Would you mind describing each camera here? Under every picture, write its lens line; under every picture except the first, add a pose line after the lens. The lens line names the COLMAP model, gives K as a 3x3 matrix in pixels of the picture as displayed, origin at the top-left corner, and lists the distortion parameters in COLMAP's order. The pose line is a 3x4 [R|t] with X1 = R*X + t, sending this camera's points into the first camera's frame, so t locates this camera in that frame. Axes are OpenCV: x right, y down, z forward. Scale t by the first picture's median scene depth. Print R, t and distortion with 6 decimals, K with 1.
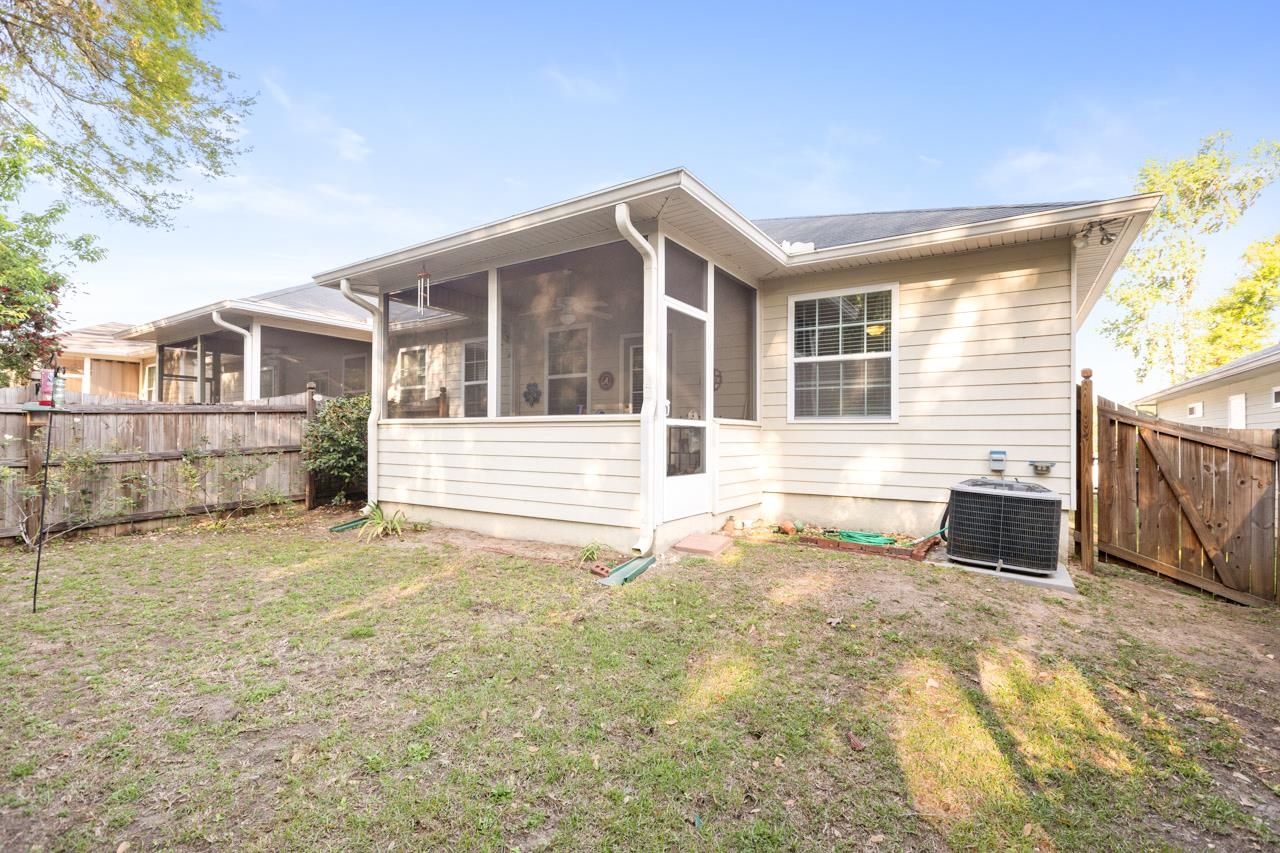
lens RADIAL K [[581.0, 0, 632.9], [0, 581.0, 432.4], [0, 0, 1]] dist [0.000880, 0.000271]
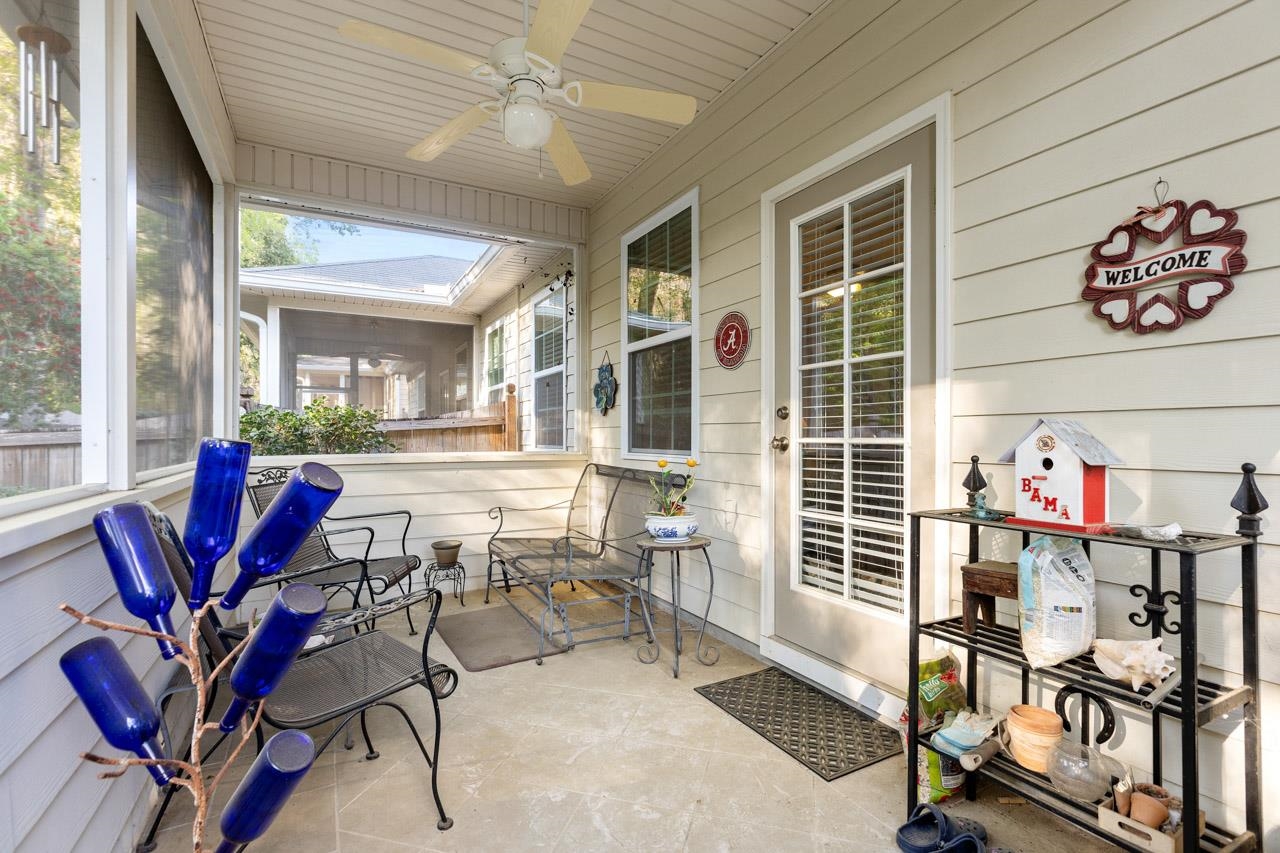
lens RADIAL K [[581.0, 0, 638.5], [0, 581.0, 432.6], [0, 0, 1]] dist [0.000880, 0.000271]
pose [[0.878597, -0.012112, -0.477410, 0.073360], [0.013363, 0.999910, -0.000776, -0.032714], [0.477377, -0.005698, 0.878680, 0.659631]]
